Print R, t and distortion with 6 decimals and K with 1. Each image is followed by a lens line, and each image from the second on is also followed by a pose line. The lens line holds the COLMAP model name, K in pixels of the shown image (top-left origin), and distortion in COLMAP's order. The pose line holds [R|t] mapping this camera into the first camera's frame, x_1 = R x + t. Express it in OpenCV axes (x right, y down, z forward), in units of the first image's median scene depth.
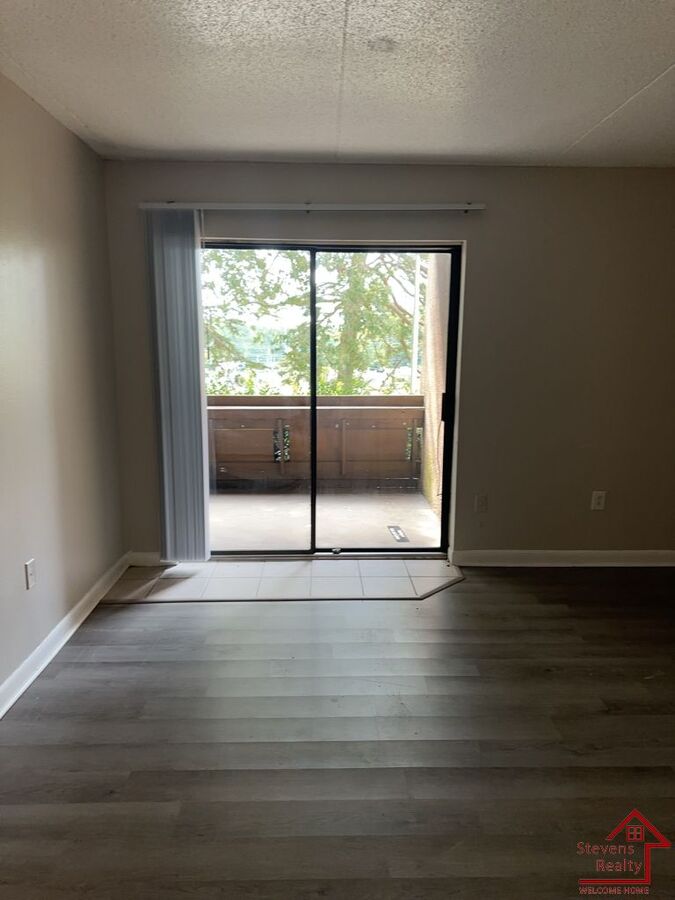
lens RADIAL K [[639.7, 0, 335.2], [0, 639.7, 441.6], [0, 0, 1]] dist [0.047341, -0.061601]
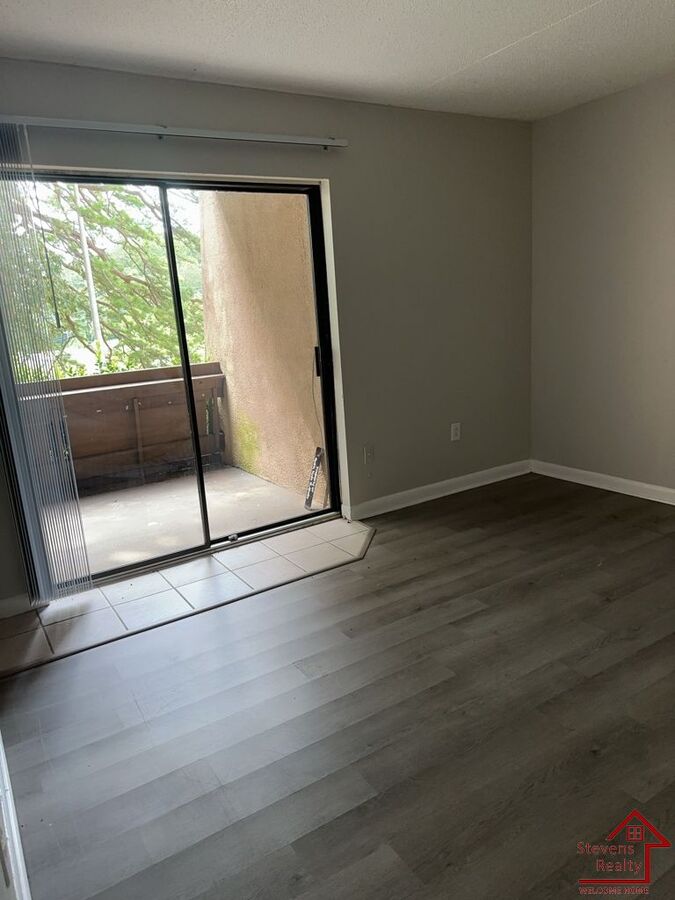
lens RADIAL K [[639.7, 0, 343.9], [0, 639.7, 454.7], [0, 0, 1]] dist [0.047341, -0.061601]
pose [[0.852056, -0.182386, 0.490649, -0.294364], [0.152608, 0.983169, 0.100449, -0.008135], [-0.500711, -0.010711, 0.865548, 0.161318]]
